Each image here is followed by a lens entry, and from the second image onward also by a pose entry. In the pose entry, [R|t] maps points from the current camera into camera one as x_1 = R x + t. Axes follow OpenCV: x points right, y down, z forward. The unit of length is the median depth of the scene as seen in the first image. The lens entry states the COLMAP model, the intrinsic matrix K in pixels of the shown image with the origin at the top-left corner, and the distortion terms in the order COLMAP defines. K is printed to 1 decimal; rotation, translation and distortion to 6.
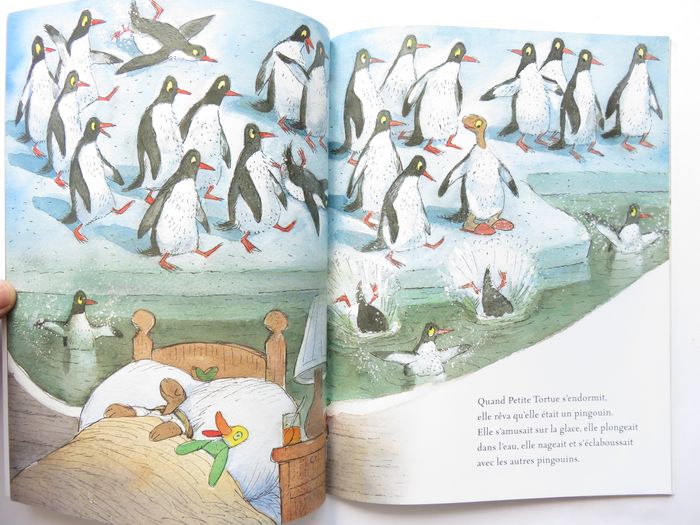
lens RADIAL K [[518.7, 0, 351.0], [0, 518.7, 262.5], [0, 0, 1]] dist [-0.022946, -0.005720]
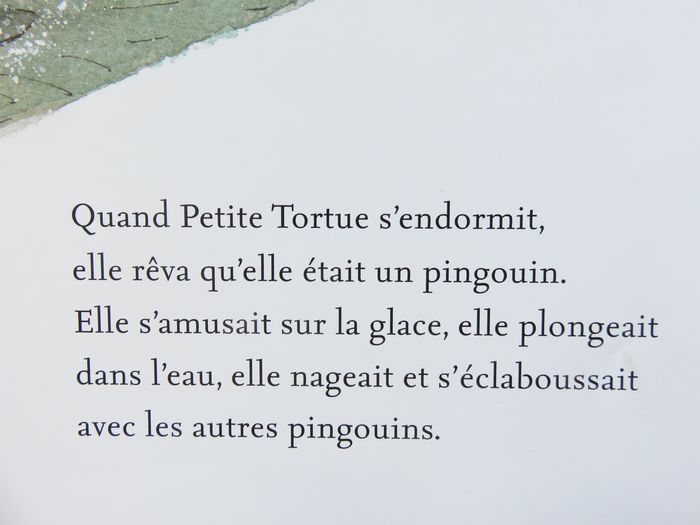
lens RADIAL K [[518.7, 0, 349.4], [0, 518.7, 263.1], [0, 0, 1]] dist [-0.022946, -0.005720]
pose [[0.995274, 0.013837, -0.096116, 0.422604], [-0.009348, 0.998851, 0.046998, 0.276567], [0.096656, -0.045877, 0.994260, 0.715630]]
